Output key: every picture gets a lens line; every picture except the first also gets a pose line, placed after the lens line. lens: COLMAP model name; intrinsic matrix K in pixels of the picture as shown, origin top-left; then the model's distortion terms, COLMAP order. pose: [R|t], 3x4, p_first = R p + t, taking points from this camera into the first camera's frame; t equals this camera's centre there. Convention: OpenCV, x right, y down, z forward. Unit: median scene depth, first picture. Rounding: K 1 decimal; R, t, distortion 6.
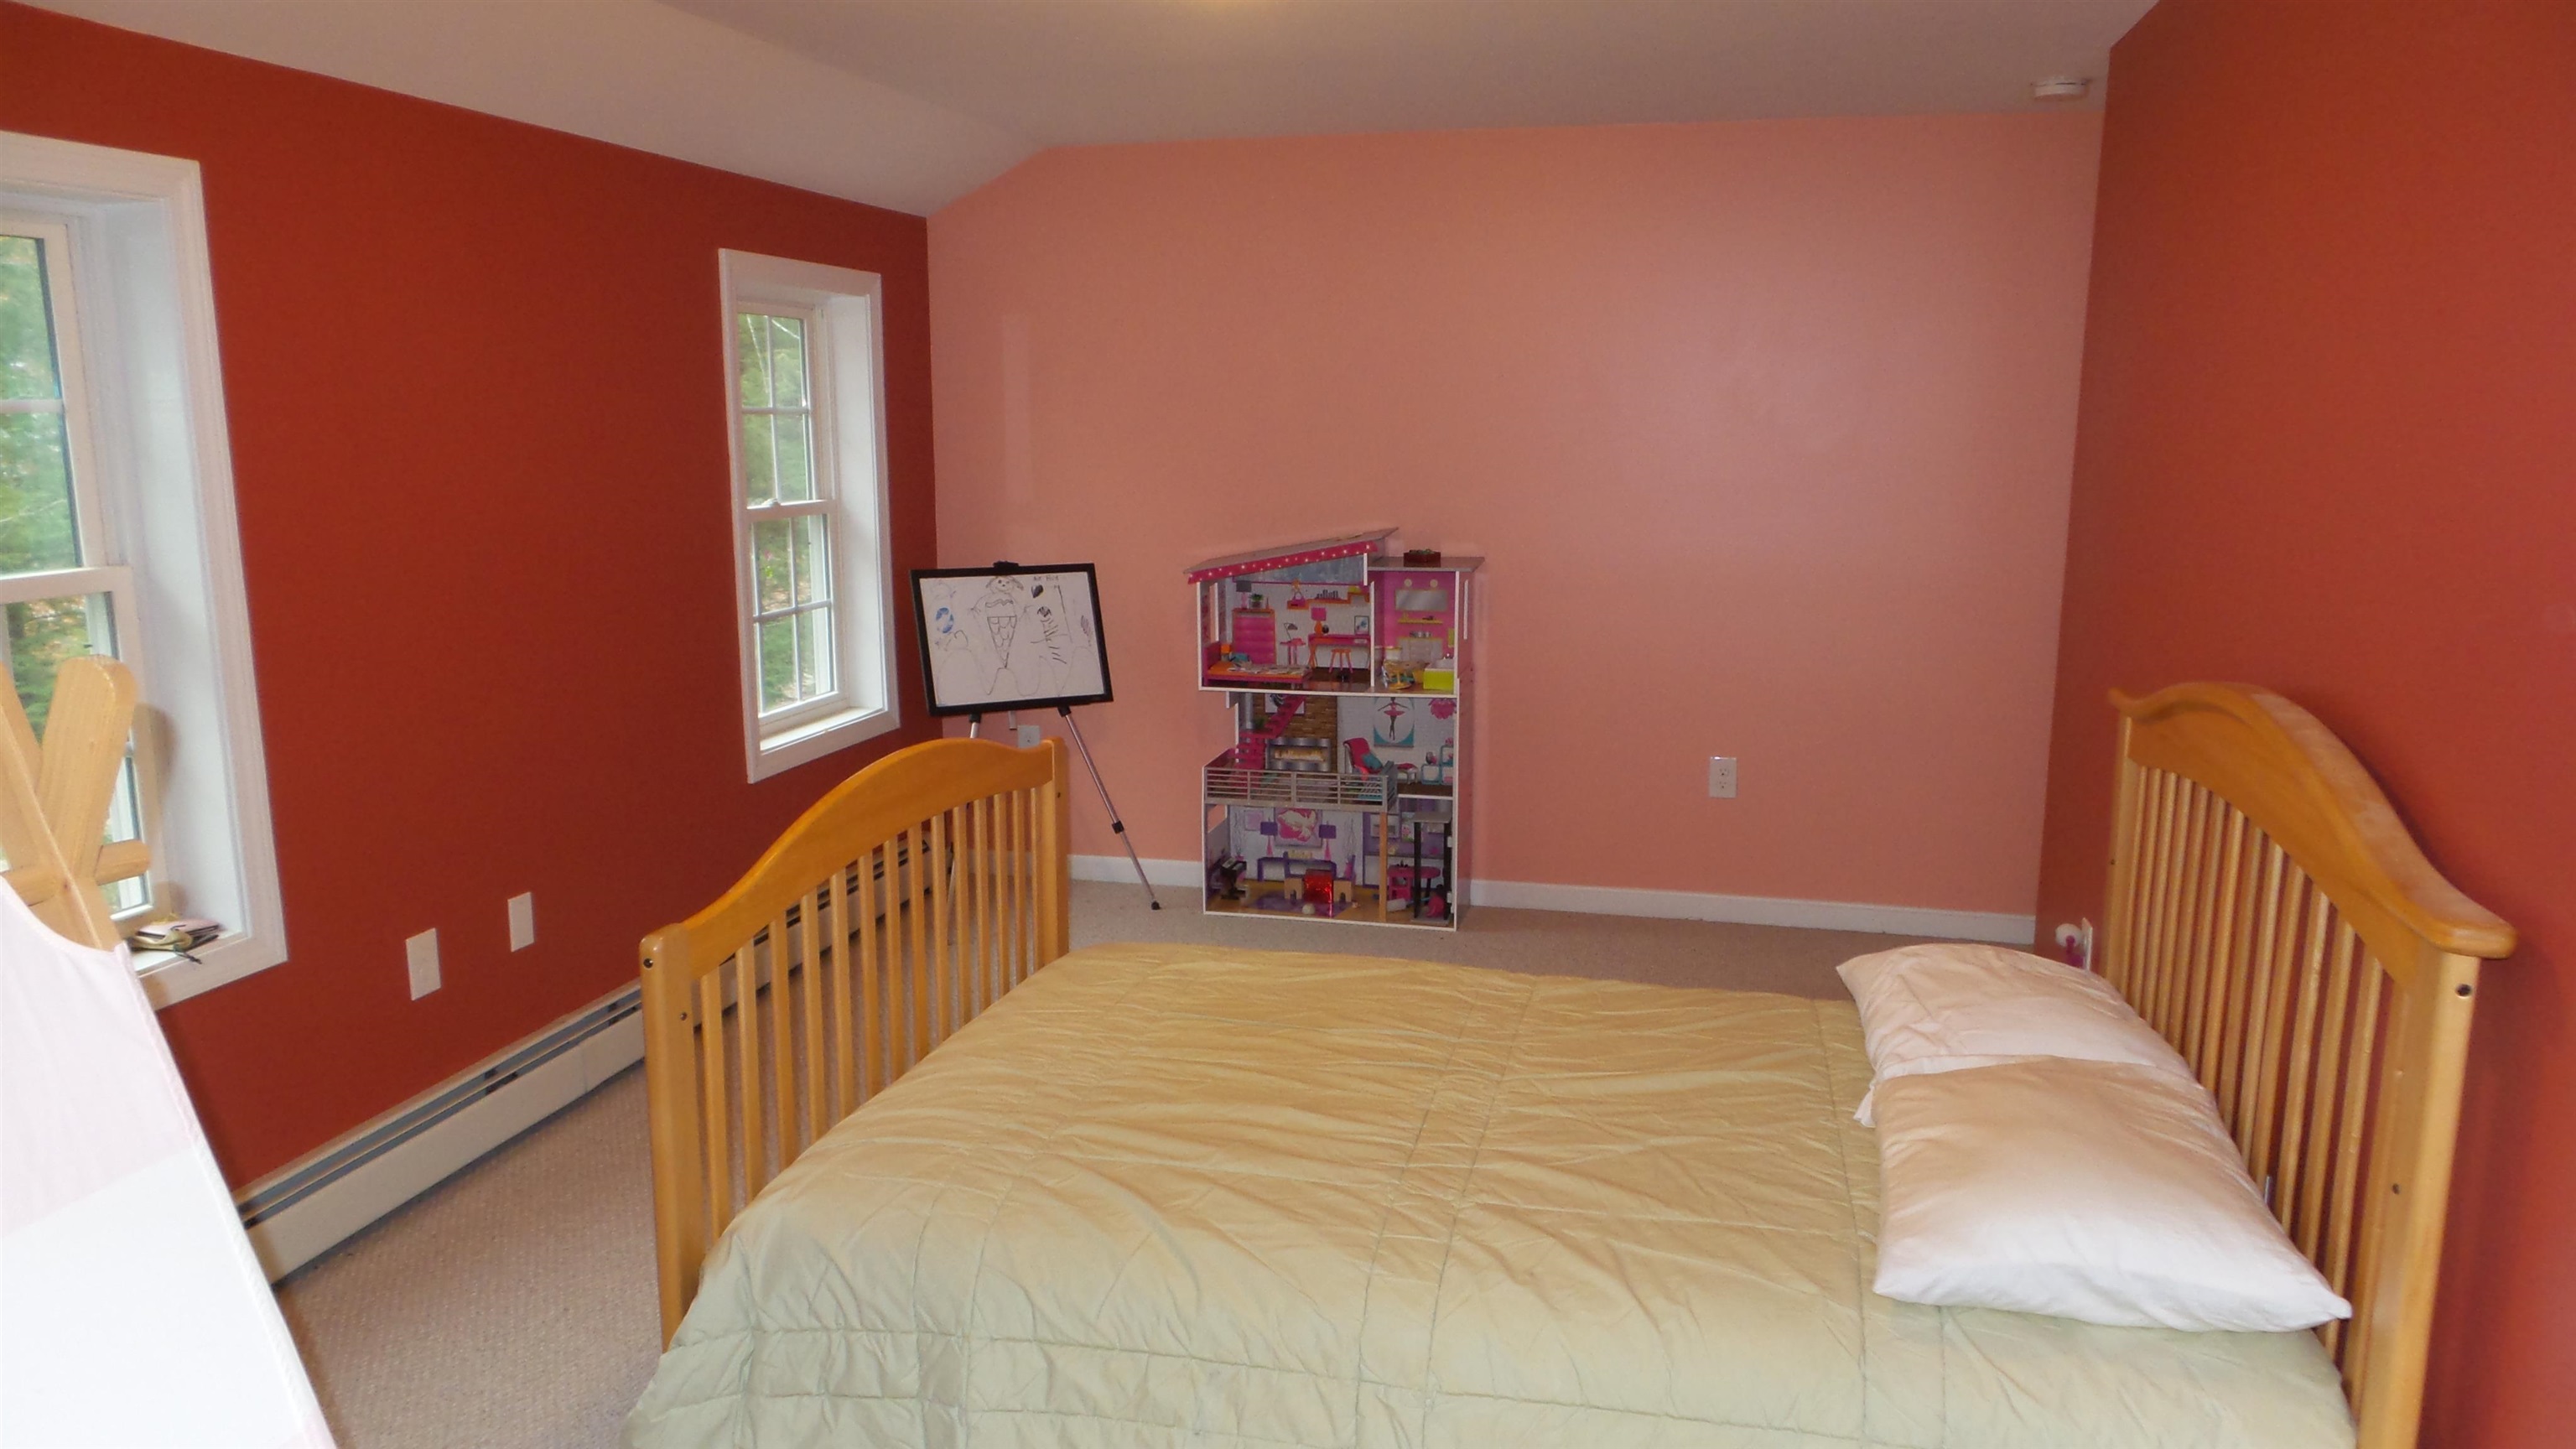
lens RADIAL K [[1801.2, 0, 1286.6], [0, 1801.2, 725.5], [0, 0, 1]] dist [0.003661, 0.001156]
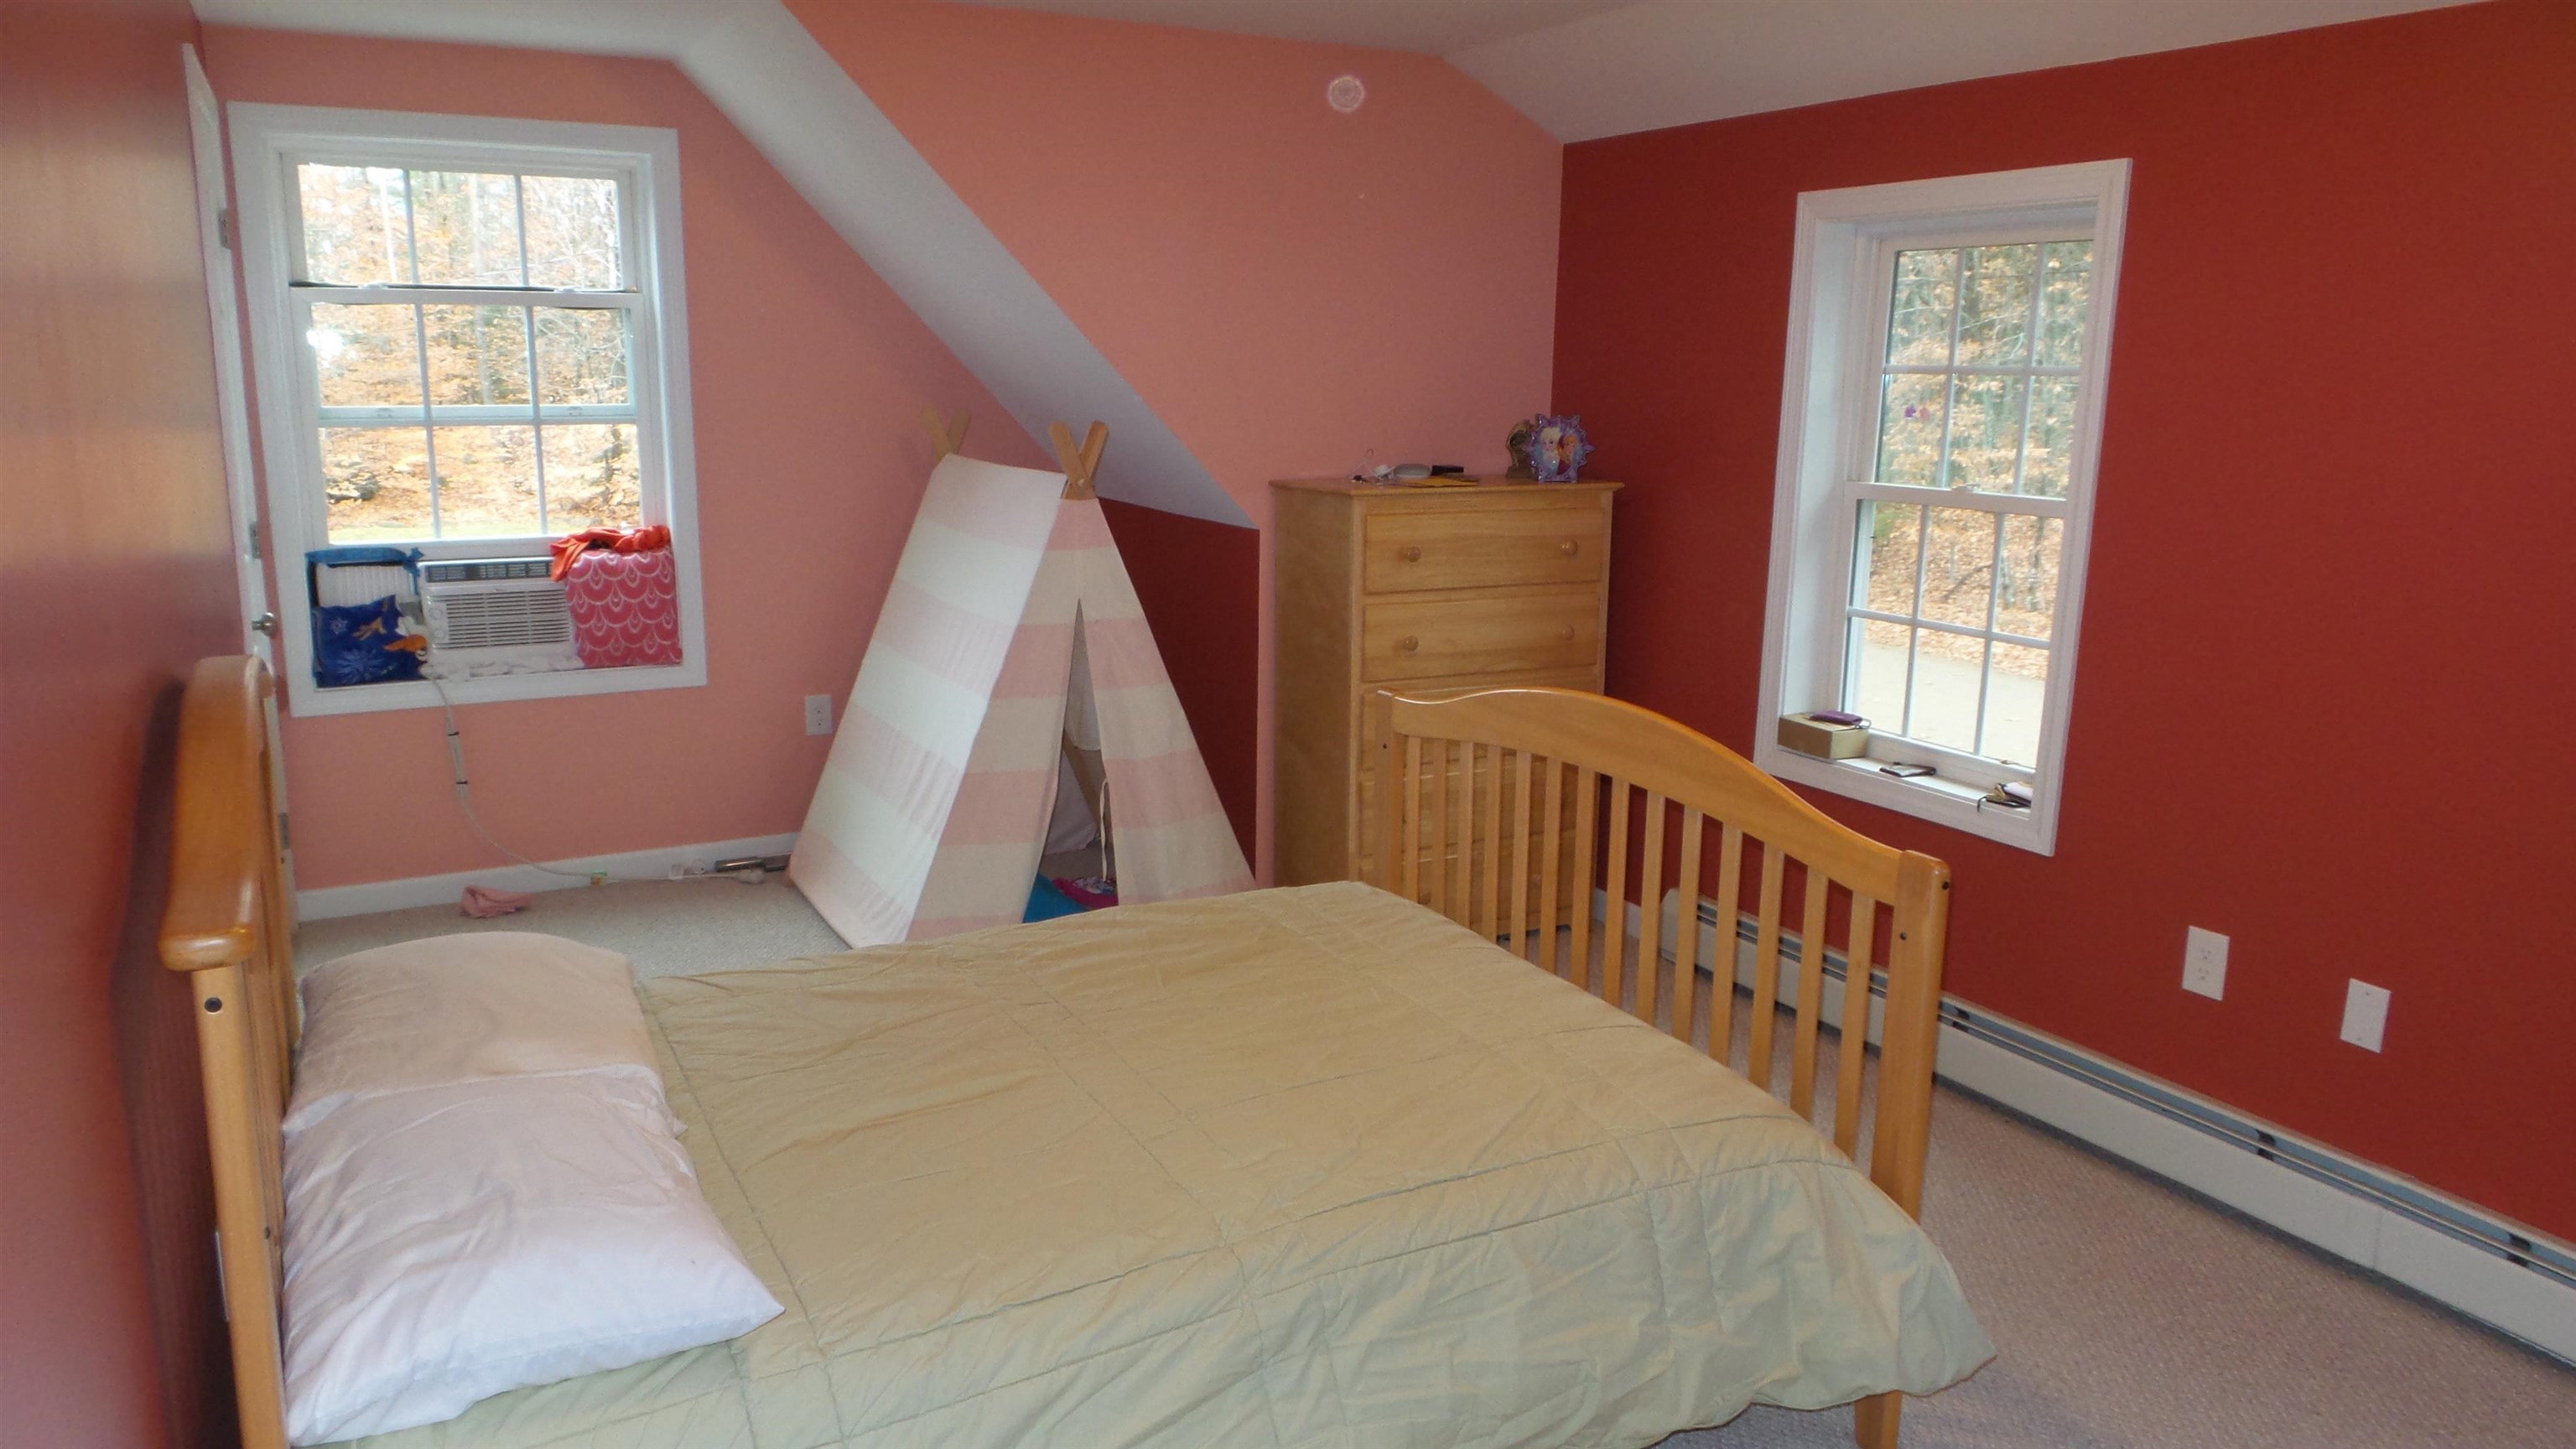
lens RADIAL K [[1801.2, 0, 1286.5], [0, 1801.2, 721.4], [0, 0, 1]] dist [0.003661, 0.001156]
pose [[-0.724259, 0.135380, -0.676108, 0.491522], [-0.140374, 0.931054, 0.336800, -0.234945], [0.675089, 0.338838, -0.655320, 1.222399]]
